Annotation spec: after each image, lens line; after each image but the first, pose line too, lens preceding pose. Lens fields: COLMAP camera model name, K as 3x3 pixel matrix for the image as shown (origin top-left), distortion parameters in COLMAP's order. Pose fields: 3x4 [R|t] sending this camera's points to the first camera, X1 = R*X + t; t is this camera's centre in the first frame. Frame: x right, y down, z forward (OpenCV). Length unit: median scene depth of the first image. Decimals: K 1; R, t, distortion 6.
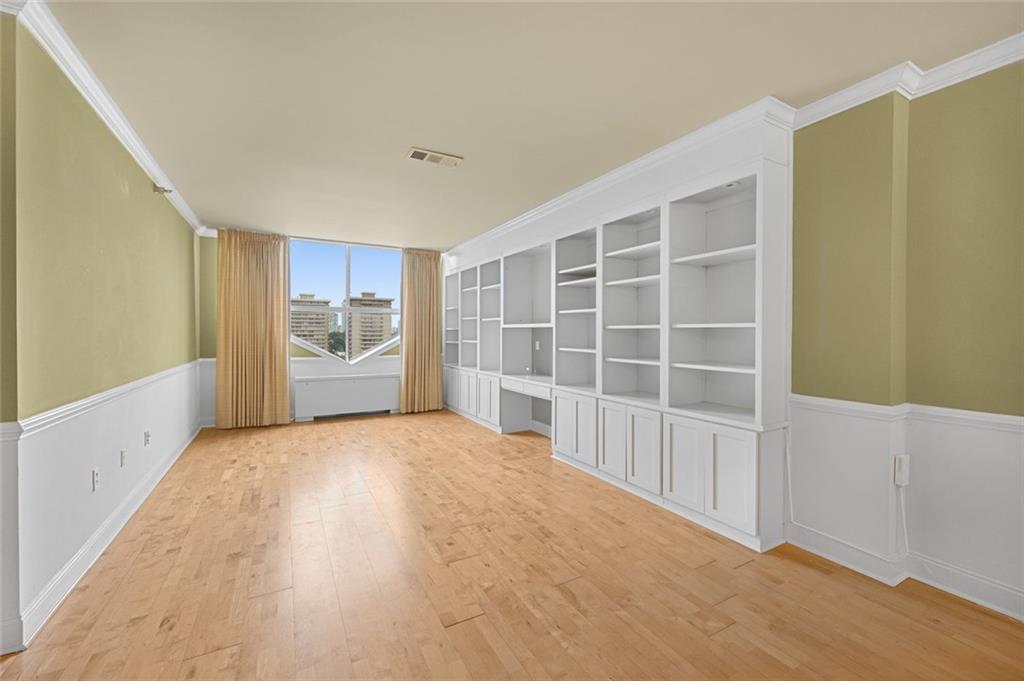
lens RADIAL K [[416.8, 0, 512.7], [0, 416.8, 331.5], [0, 0, 1]] dist [0.000021, 0.000051]
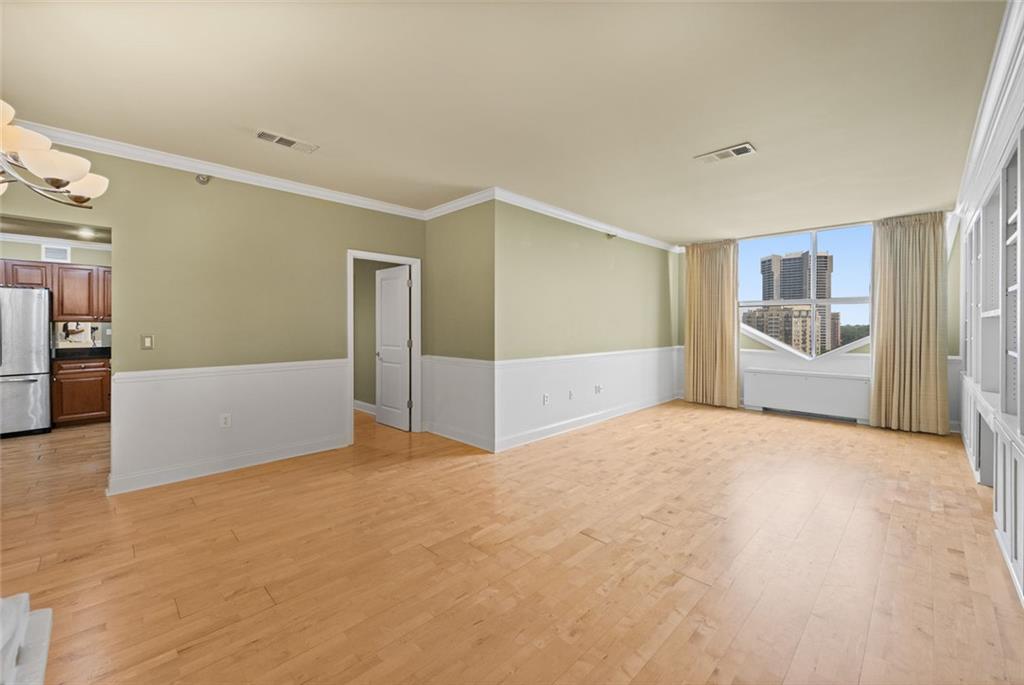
lens RADIAL K [[416.8, 0, 512.7], [0, 416.8, 333.5], [0, 0, 1]] dist [0.000021, 0.000051]
pose [[0.272368, 0.014826, -0.962079, 0.373438], [0.003432, 0.999860, 0.016380, 0.001904], [0.962187, -0.007763, 0.272279, 0.129972]]
